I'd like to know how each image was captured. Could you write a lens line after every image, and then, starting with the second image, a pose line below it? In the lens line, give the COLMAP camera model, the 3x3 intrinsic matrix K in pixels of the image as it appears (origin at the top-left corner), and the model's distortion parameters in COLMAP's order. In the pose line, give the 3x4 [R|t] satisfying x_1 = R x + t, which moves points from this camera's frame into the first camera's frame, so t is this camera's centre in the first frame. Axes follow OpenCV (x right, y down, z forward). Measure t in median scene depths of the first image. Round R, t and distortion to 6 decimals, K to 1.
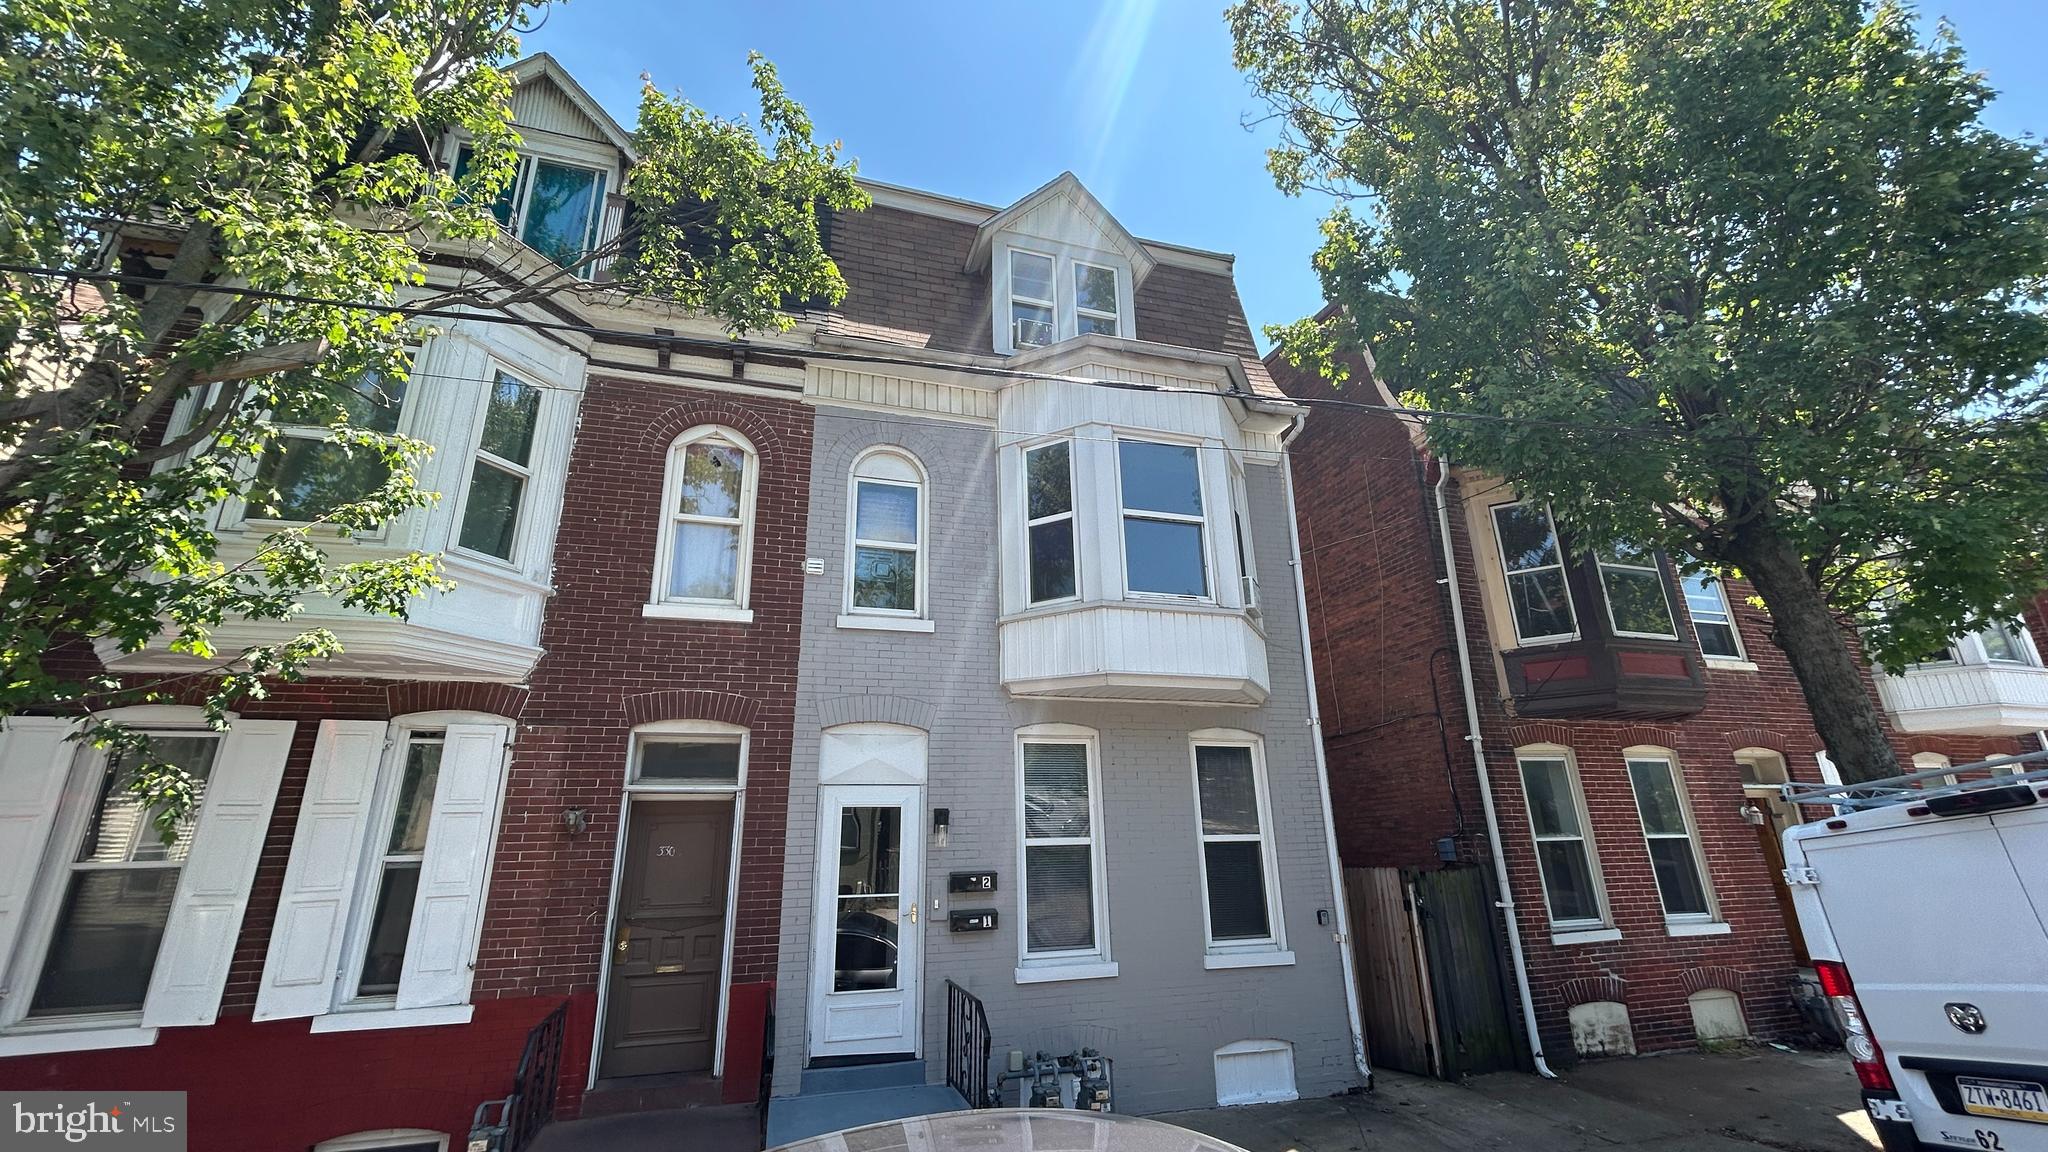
lens RADIAL K [[827.4, 0, 1024.0], [0, 827.4, 576.0], [0, 0, 1]] dist [0.001120, -0.000151]
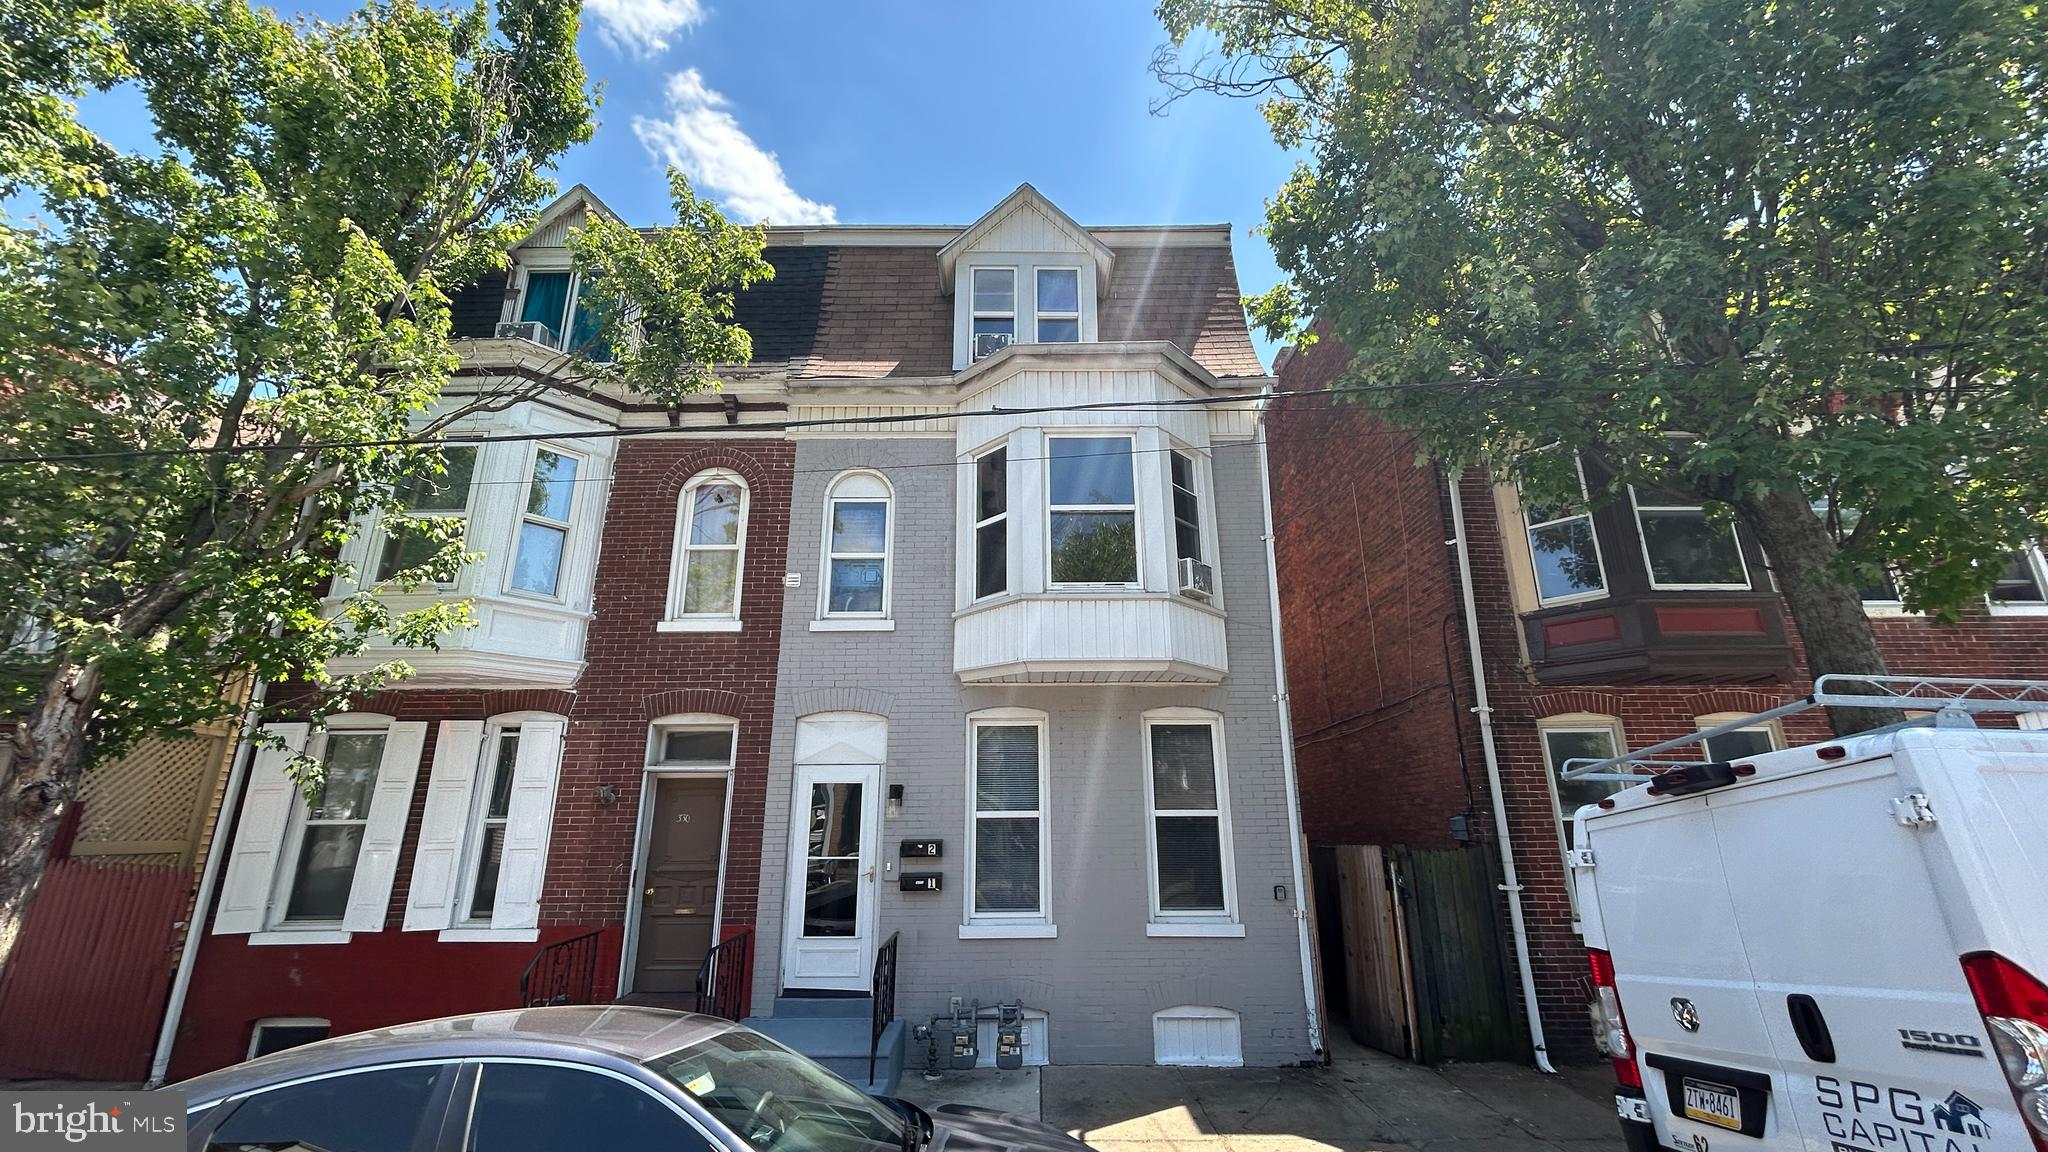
lens RADIAL K [[827.4, 0, 1024.0], [0, 827.4, 576.0], [0, 0, 1]] dist [0.001120, -0.000151]
pose [[0.956415, -0.070231, -0.283440, 0.406974], [0.078531, 0.996749, 0.018013, -0.013288], [0.281254, -0.039486, 0.958821, -0.035941]]
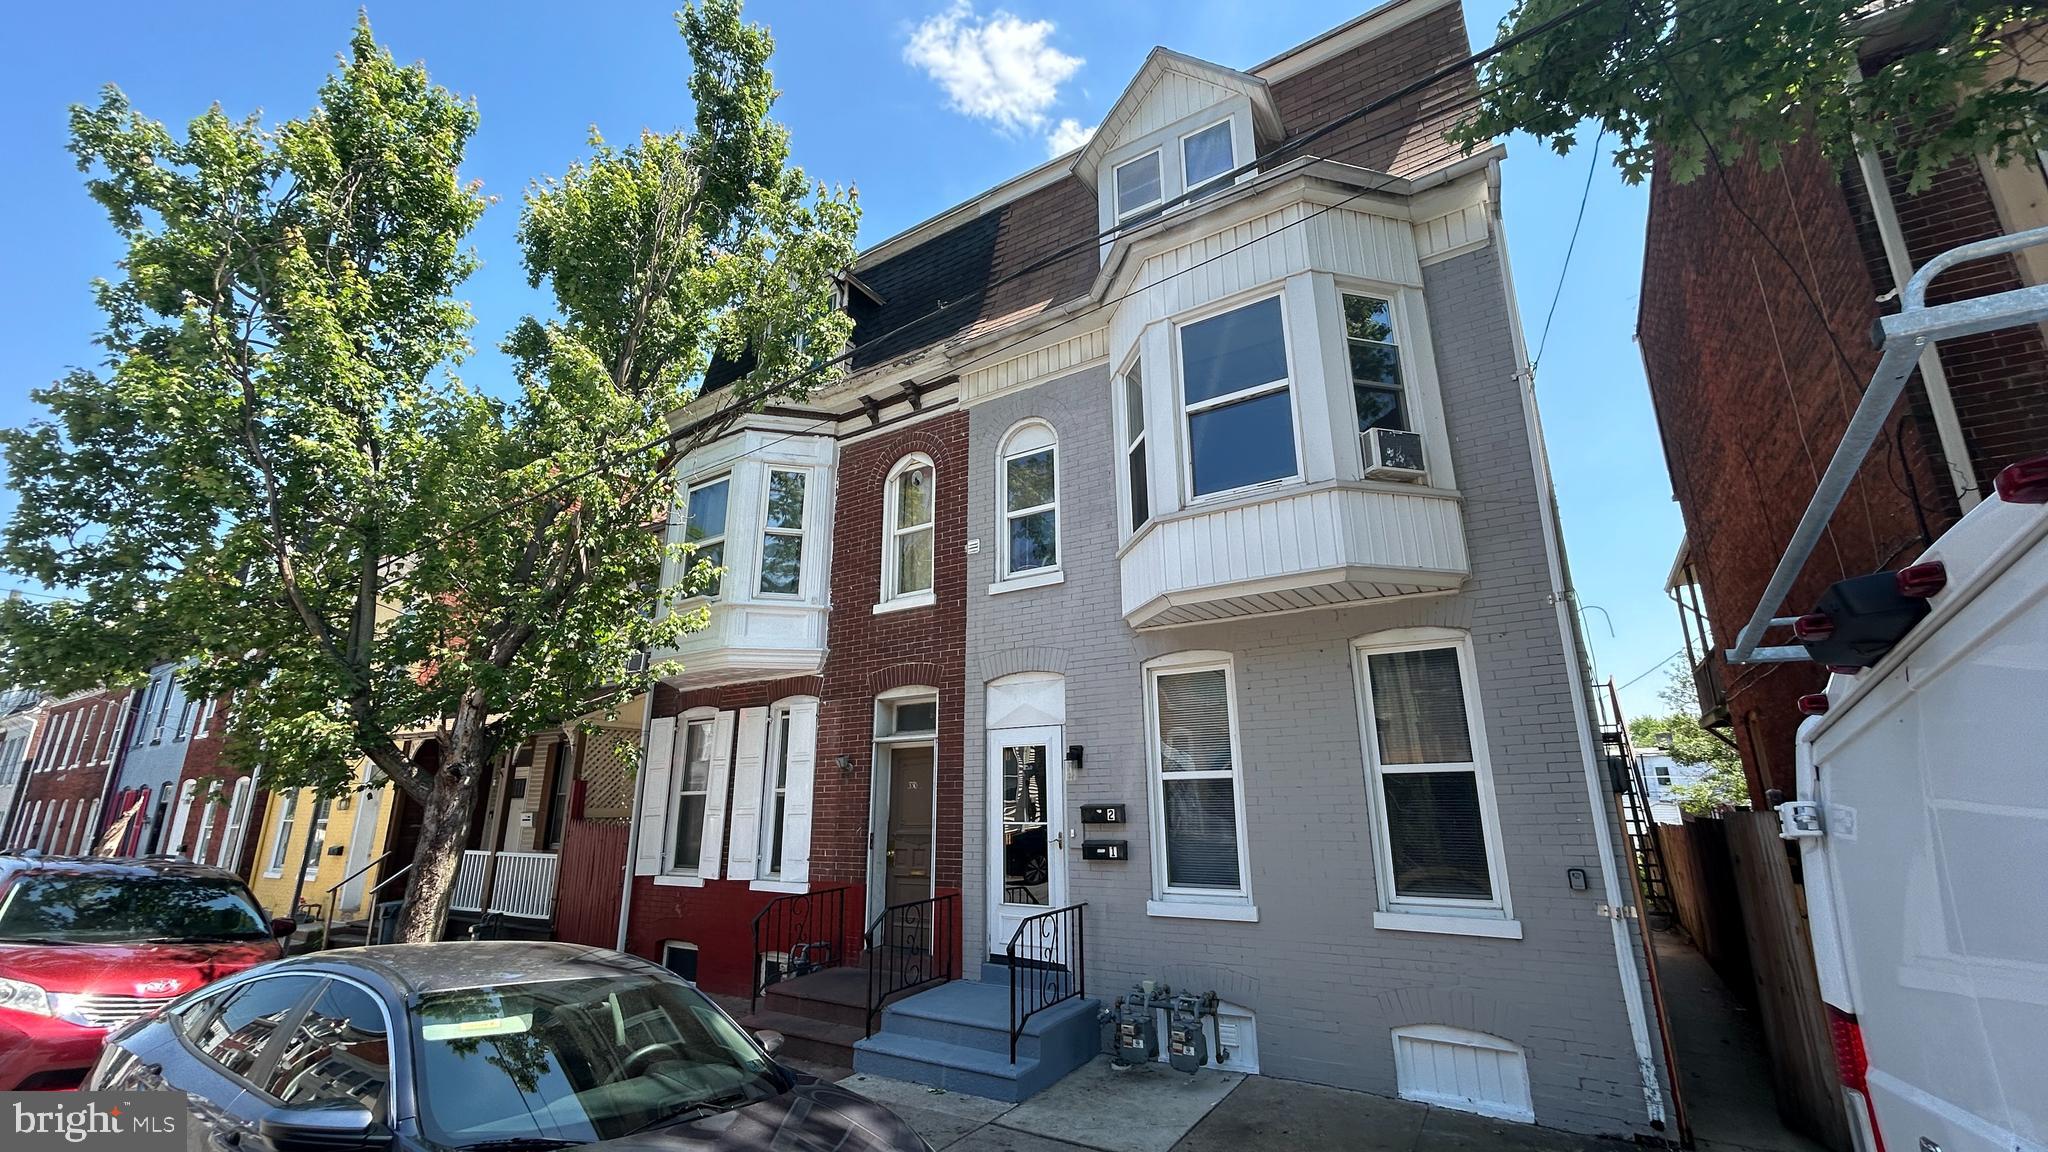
lens RADIAL K [[827.4, 0, 1024.0], [0, 827.4, 576.0], [0, 0, 1]] dist [0.001120, -0.000151]
pose [[0.649688, -0.191154, -0.735775, 0.665384], [0.234135, 0.971136, -0.045560, 0.101513], [0.723247, -0.142671, 0.675691, 0.264061]]
